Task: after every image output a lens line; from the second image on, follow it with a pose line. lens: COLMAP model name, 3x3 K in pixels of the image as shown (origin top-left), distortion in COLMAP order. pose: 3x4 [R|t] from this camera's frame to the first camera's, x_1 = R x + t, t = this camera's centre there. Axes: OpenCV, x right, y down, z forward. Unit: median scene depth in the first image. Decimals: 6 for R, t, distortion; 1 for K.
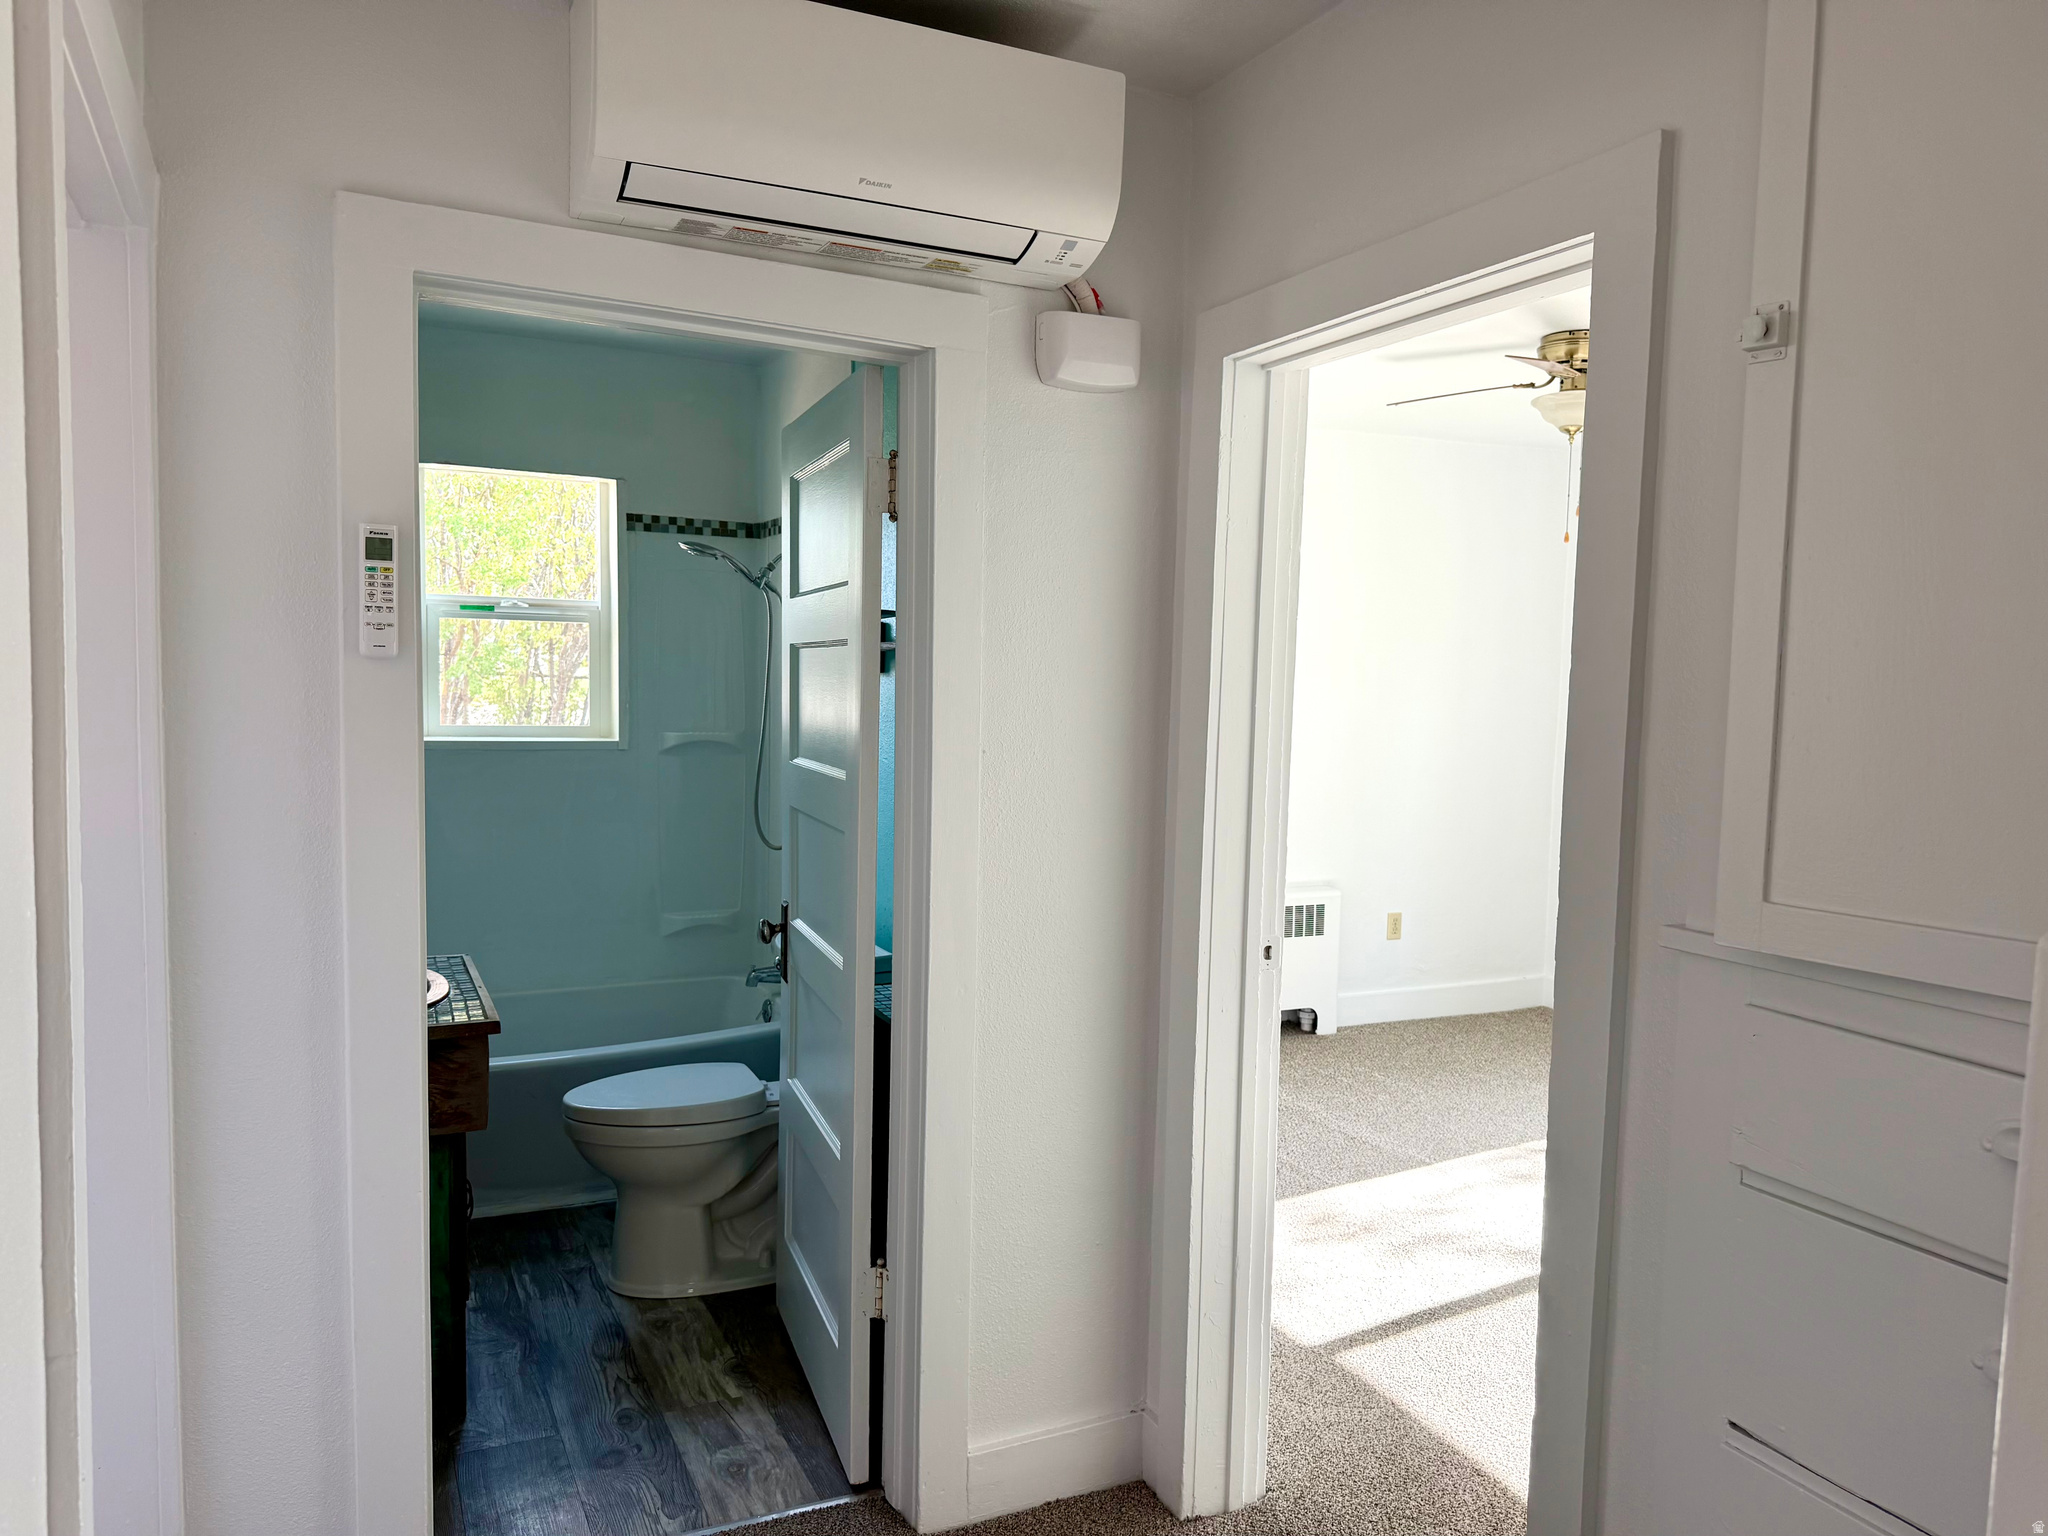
lens RADIAL K [[1458.0, 0, 1032.0], [0, 1458.0, 786.0], [0, 0, 1]] dist [0.061757, -0.061404]
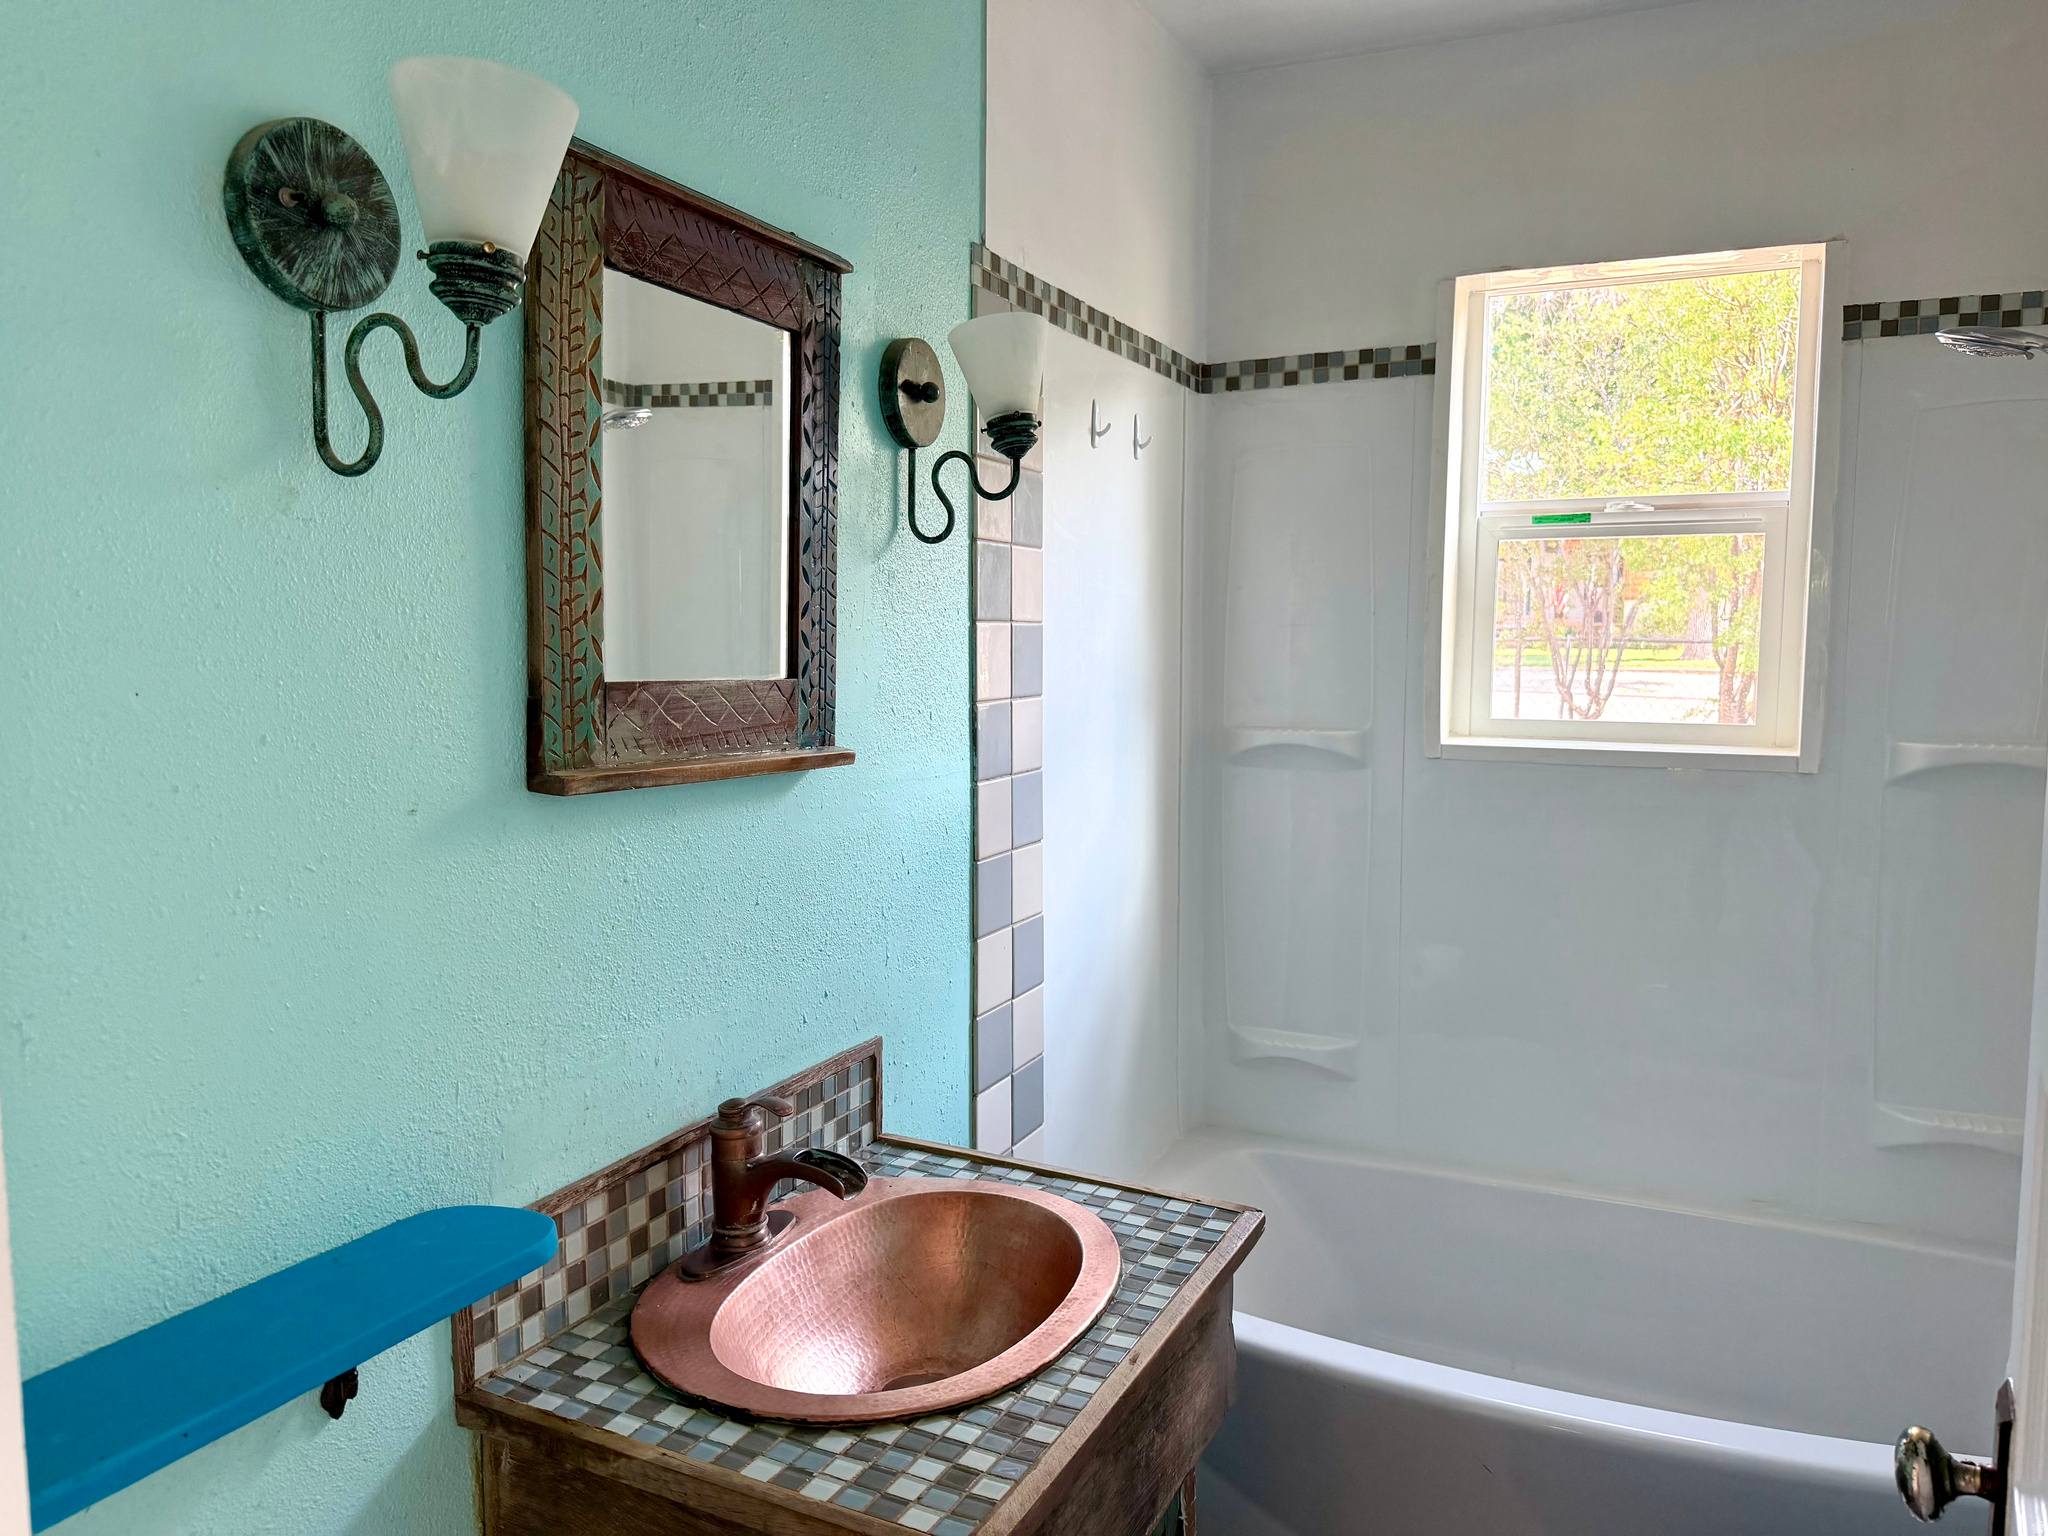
lens RADIAL K [[1458.0, 0, 1035.6], [0, 1458.0, 775.6], [0, 0, 1]] dist [0.061757, -0.061404]
pose [[0.624366, 0.060784, -0.778763, -0.044457], [-0.044023, 0.998121, 0.042610, -0.034390], [0.779890, 0.007679, 0.625869, 0.464867]]
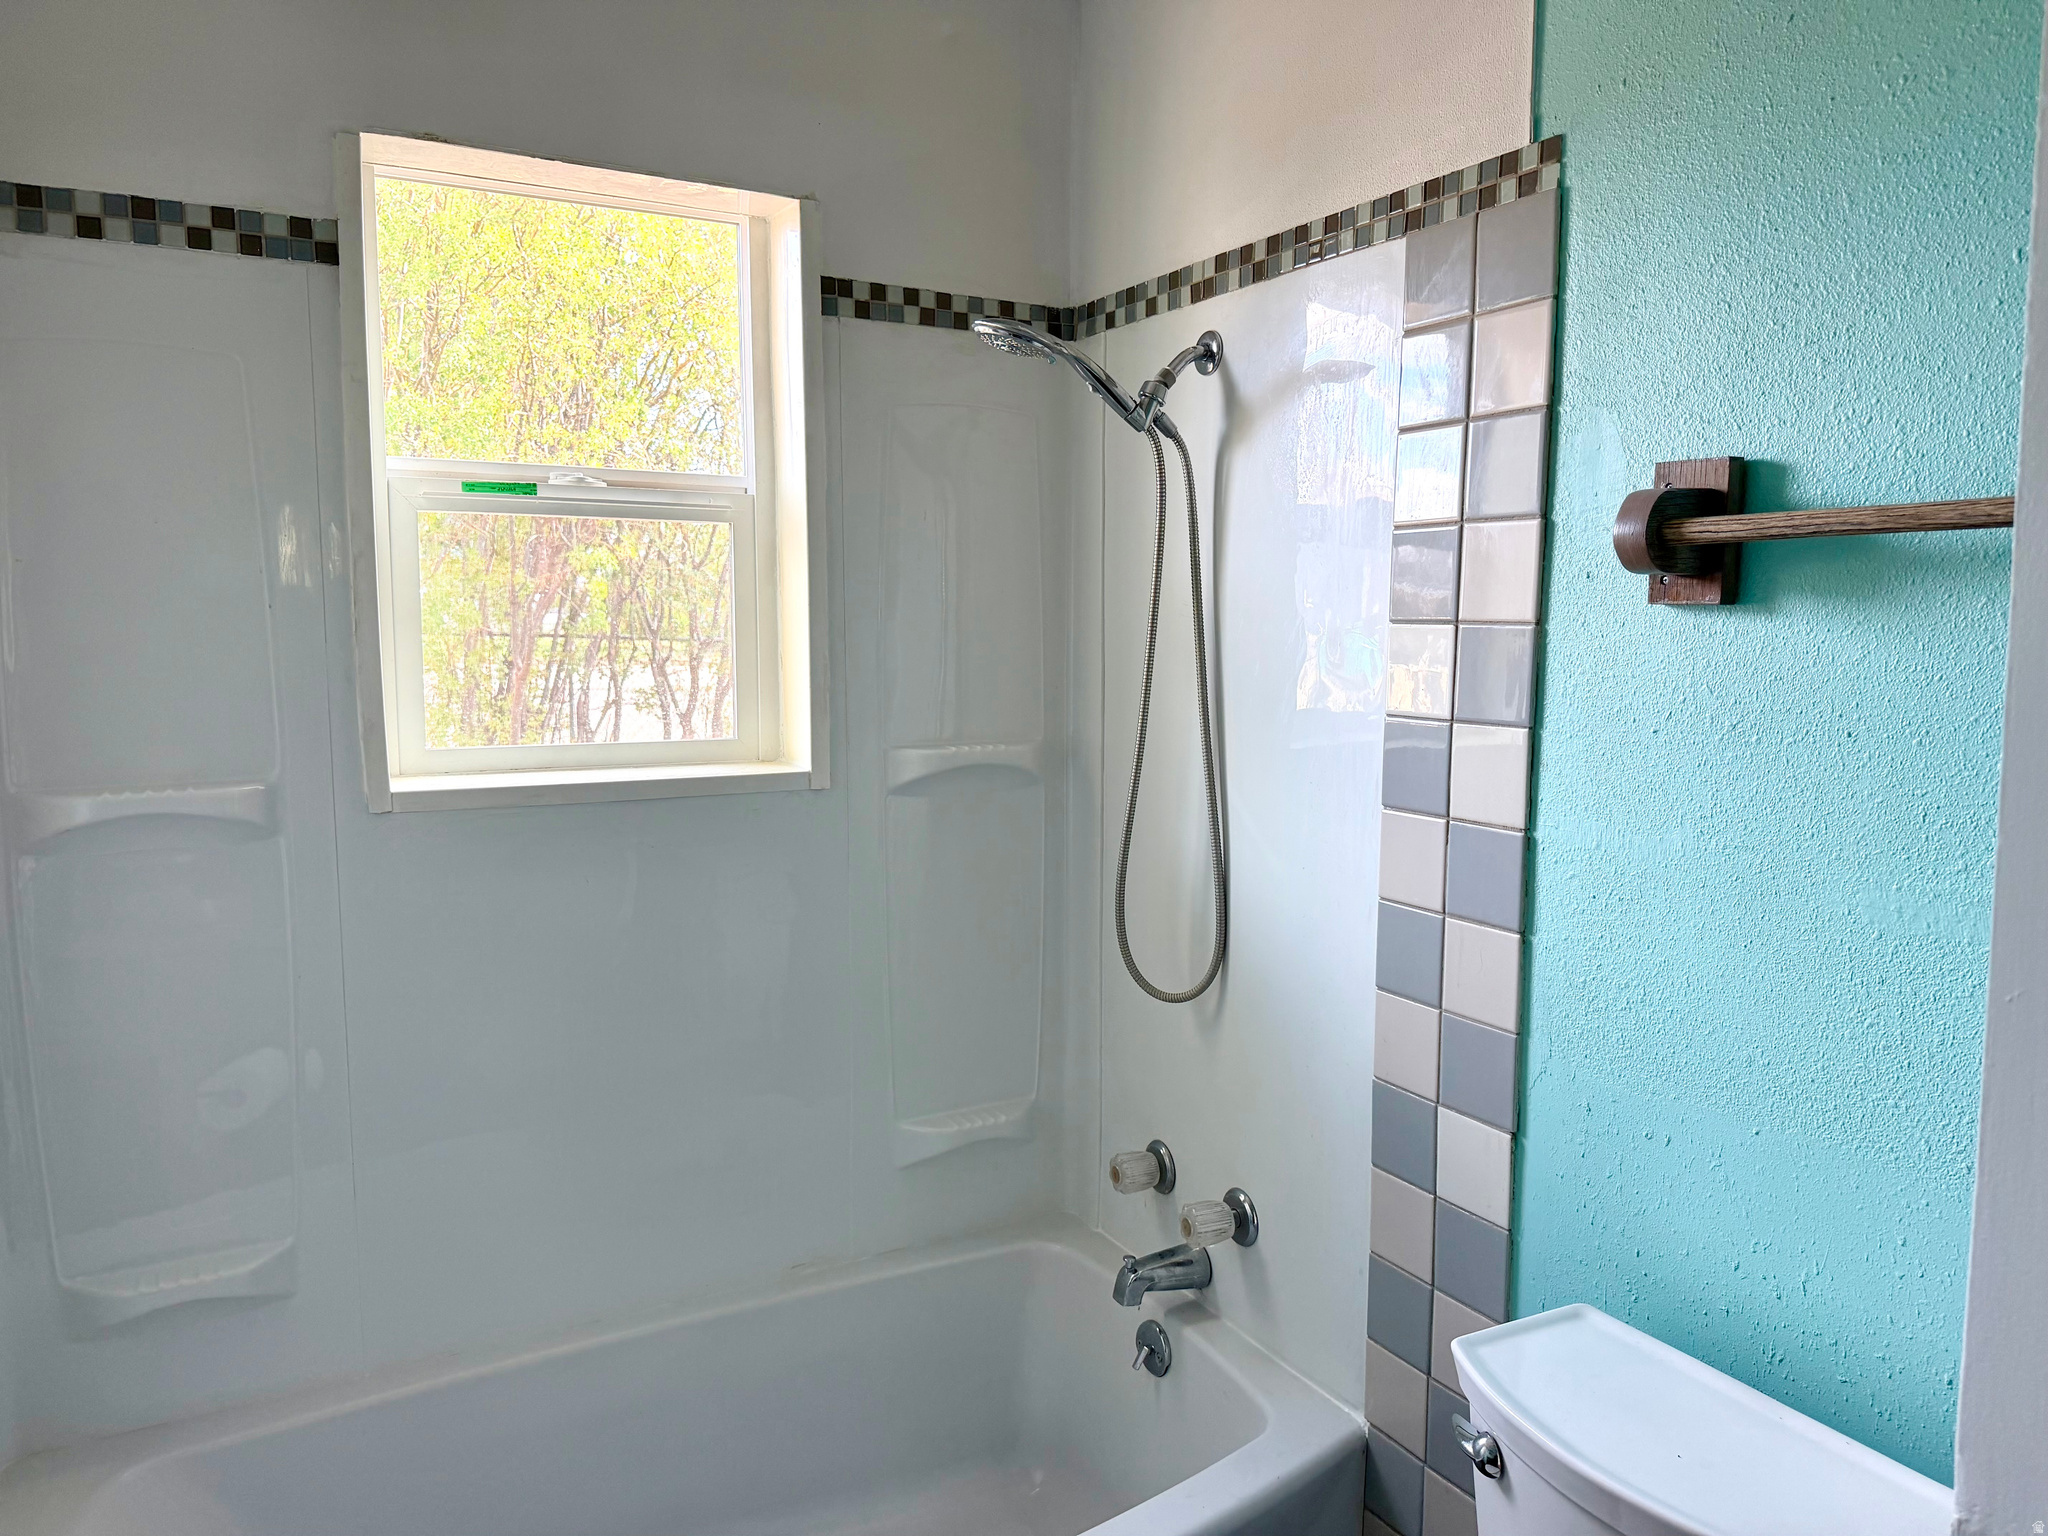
lens RADIAL K [[1458.0, 0, 1007.8], [0, 1458.0, 766.2], [0, 0, 1]] dist [0.061757, -0.061404]
pose [[0.999125, -0.022842, 0.035029, -0.235836], [0.021827, 0.999338, 0.029115, -0.044508], [-0.035670, -0.028325, 0.998962, 0.531042]]
